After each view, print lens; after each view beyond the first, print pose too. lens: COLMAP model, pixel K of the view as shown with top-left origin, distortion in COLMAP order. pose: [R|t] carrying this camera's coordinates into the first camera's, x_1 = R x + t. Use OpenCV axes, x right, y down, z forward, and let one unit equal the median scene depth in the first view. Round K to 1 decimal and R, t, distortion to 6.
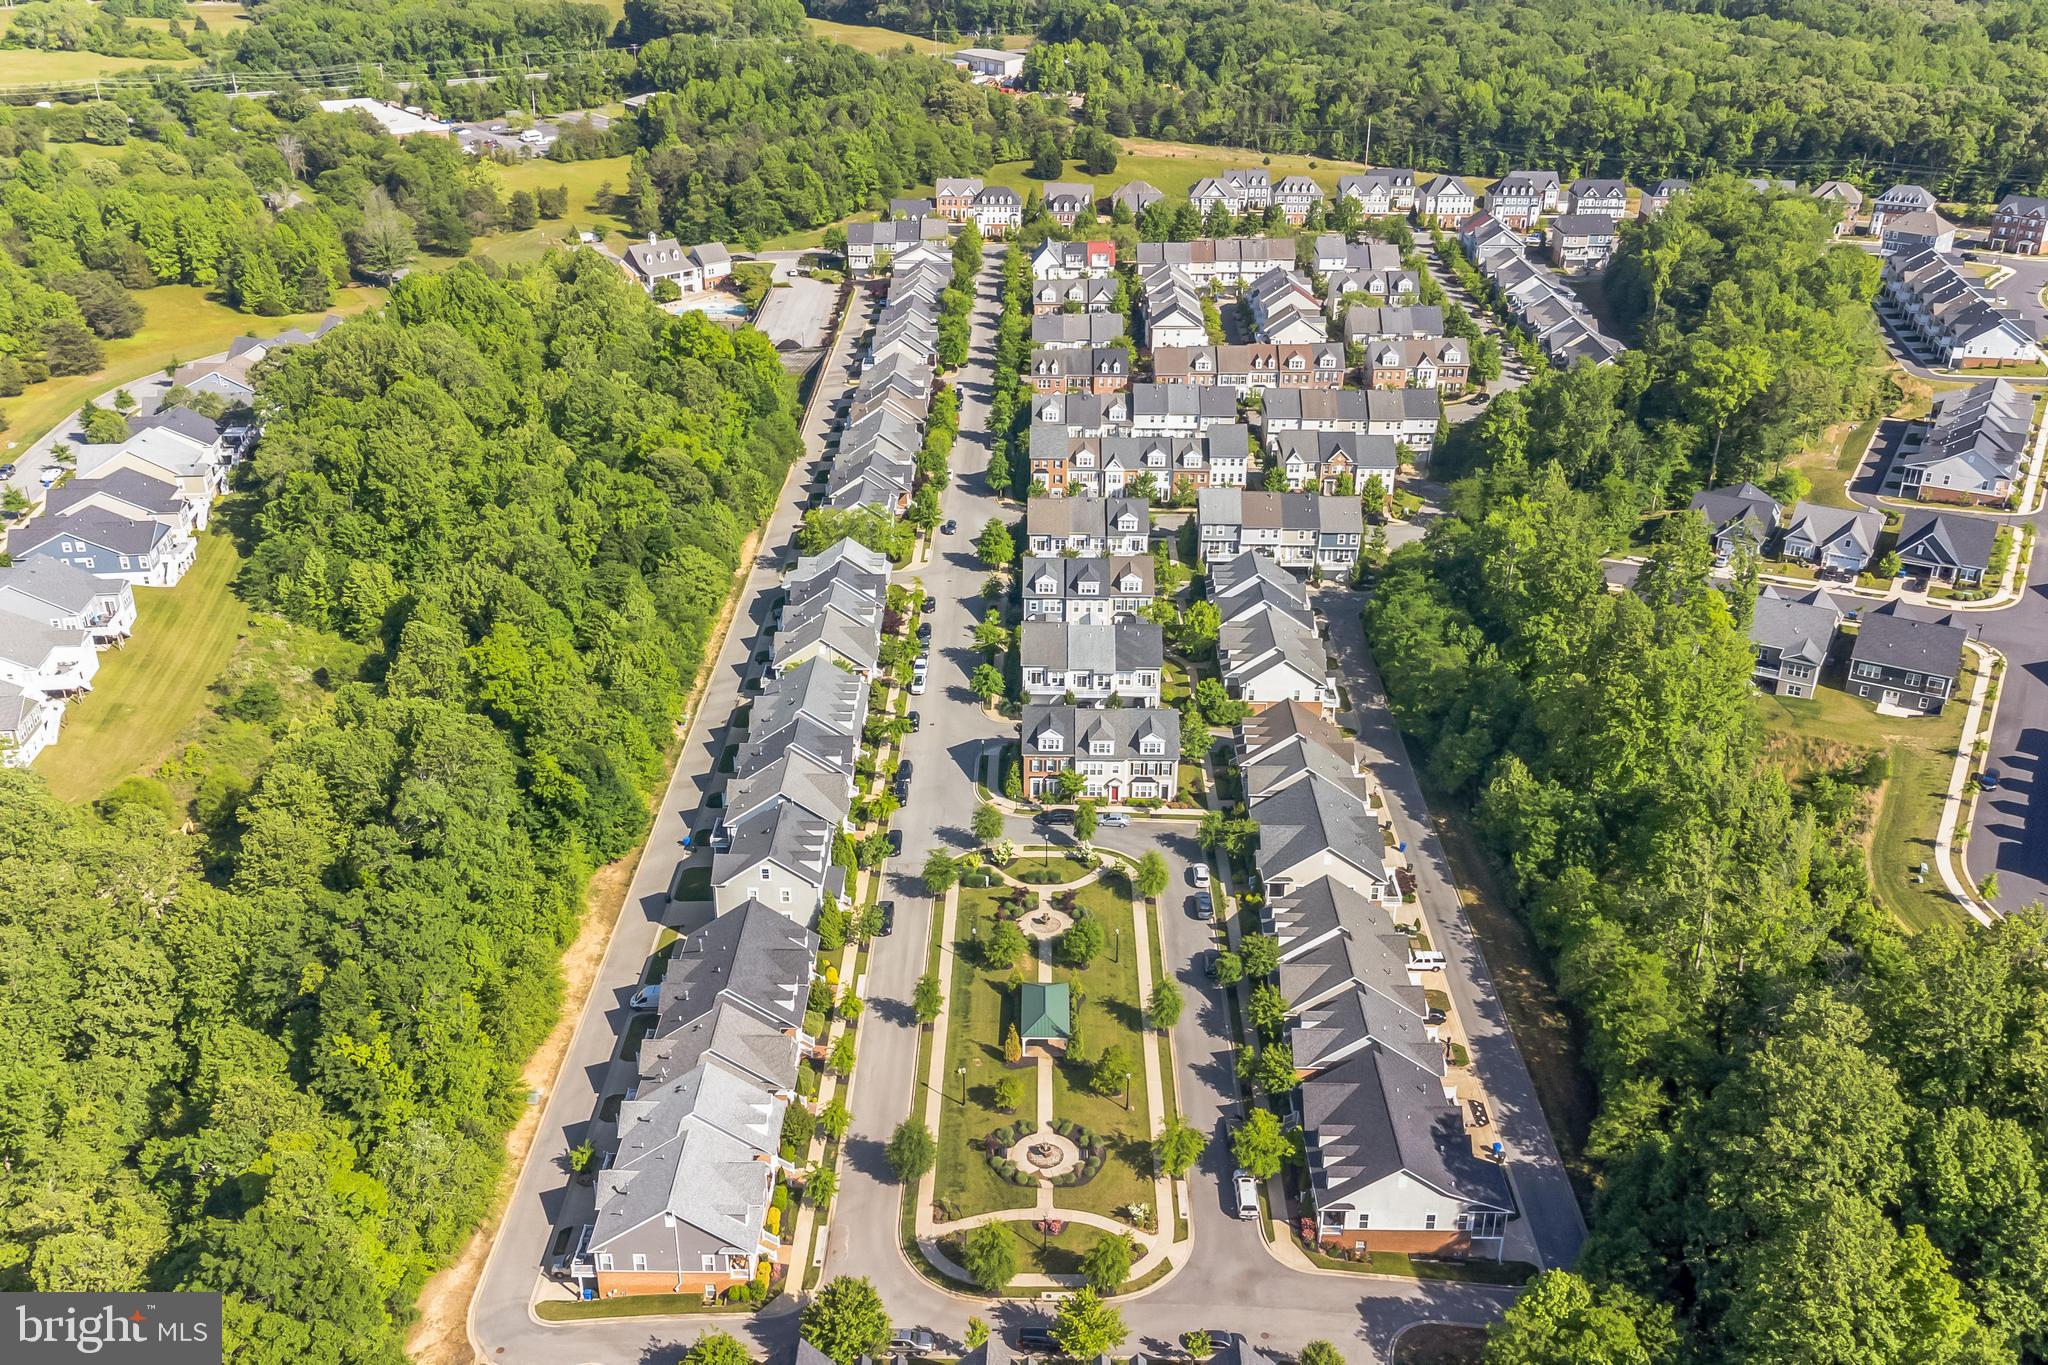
lens RADIAL K [[1806.1, 0, 1029.5], [0, 1806.1, 690.9], [0, 0, 1]] dist [0.034320, -0.002170]
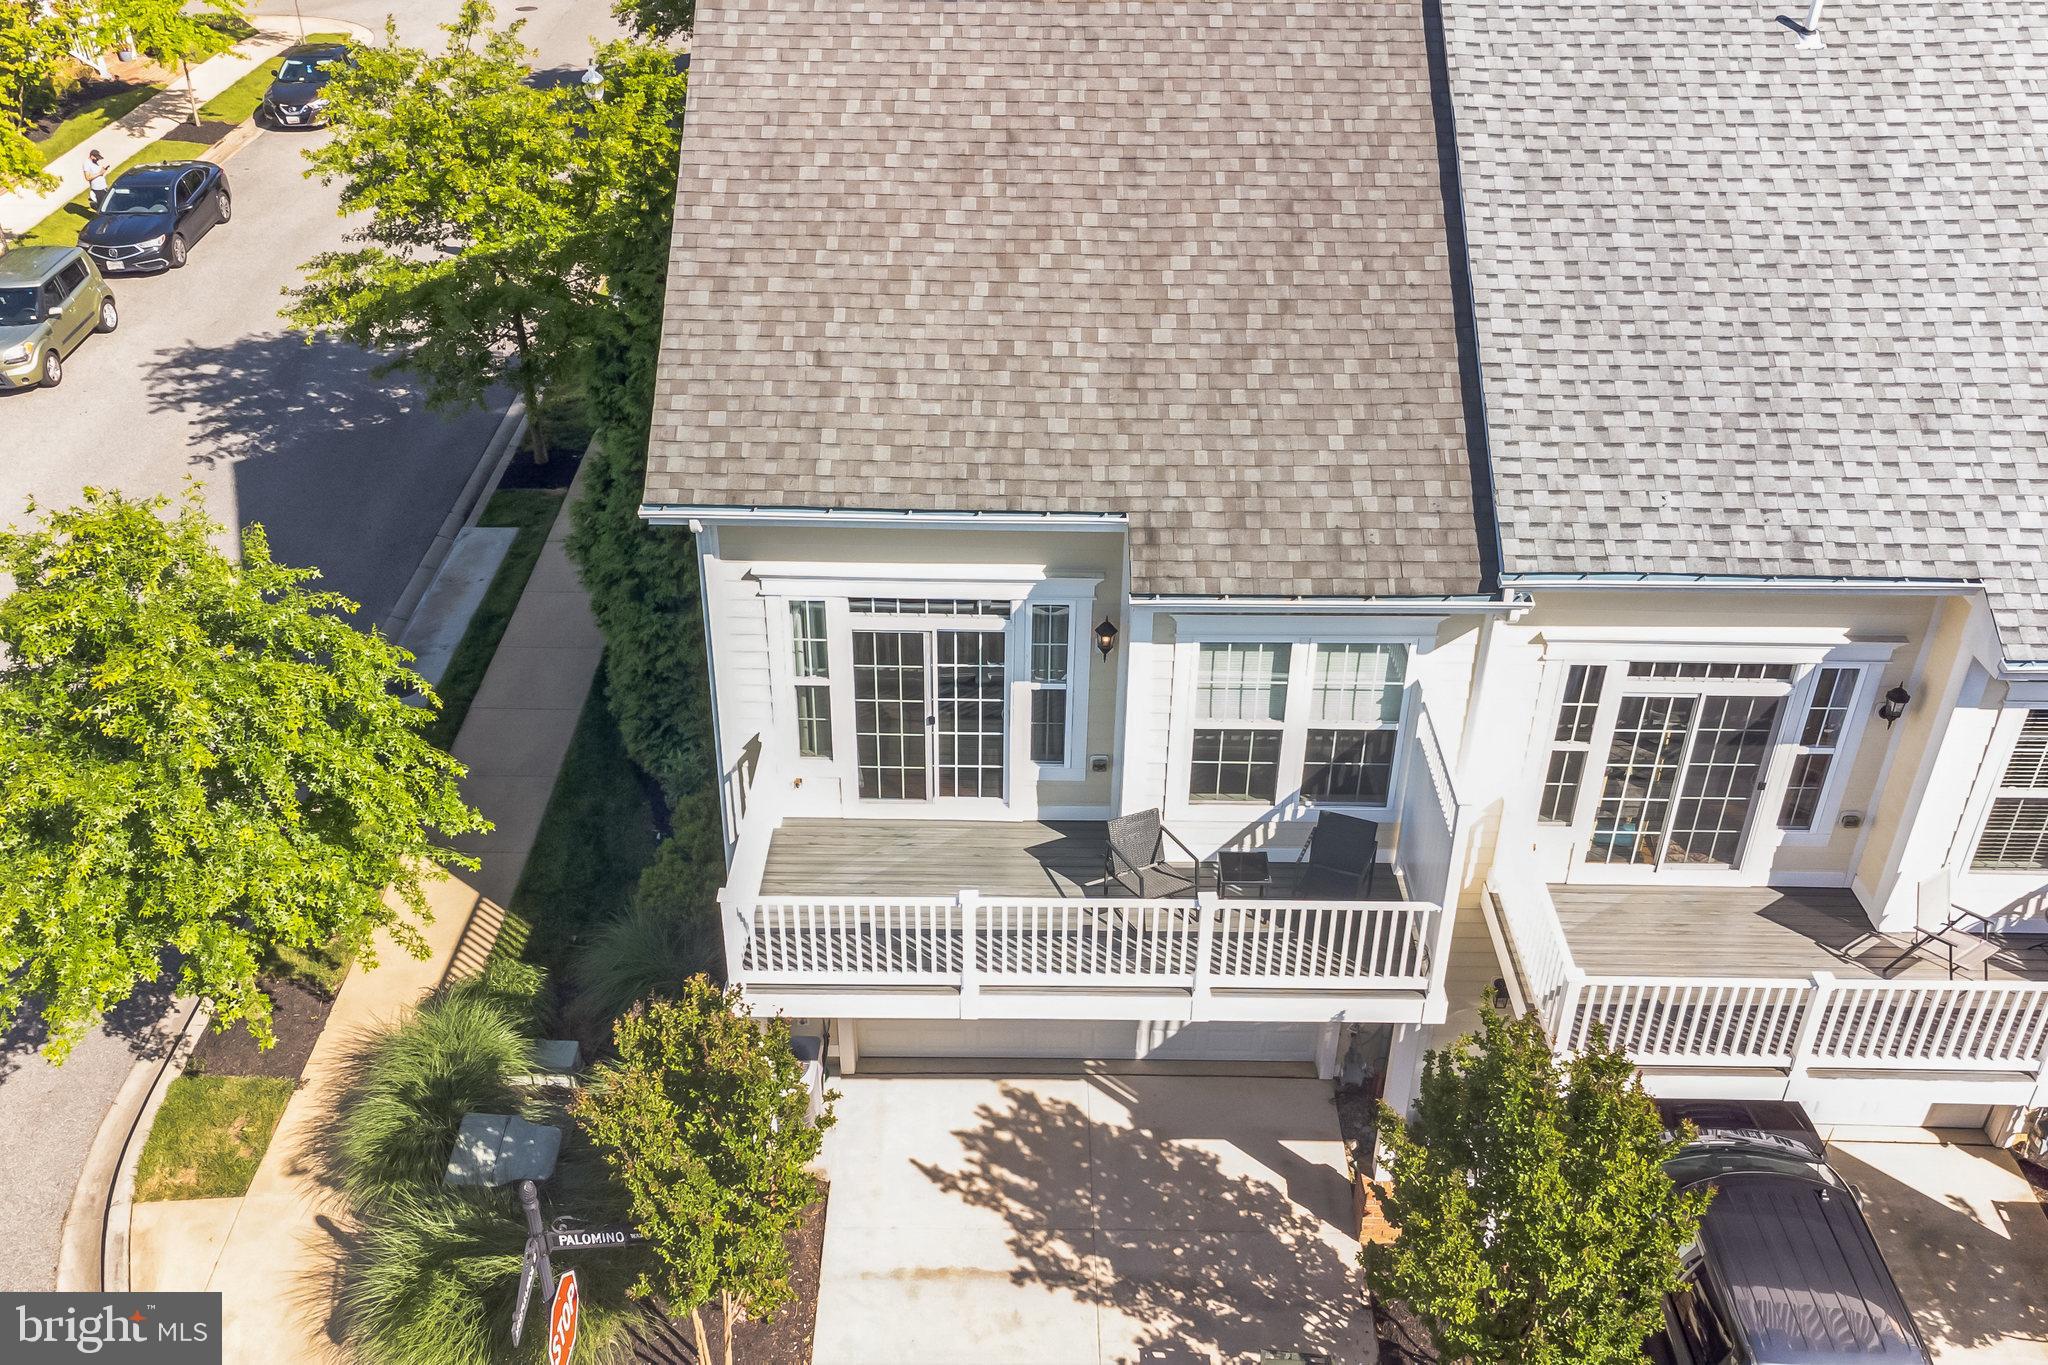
lens RADIAL K [[1813.9, 0, 1031.1], [0, 1813.9, 682.6], [0, 0, 1]] dist [0.026810, 0.021185]
pose [[0.999981, 0.006102, -0.000333, 0.006750], [-0.006027, 0.993738, 0.111577, -0.013983], [0.001011, -0.111572, 0.993756, 0.876664]]
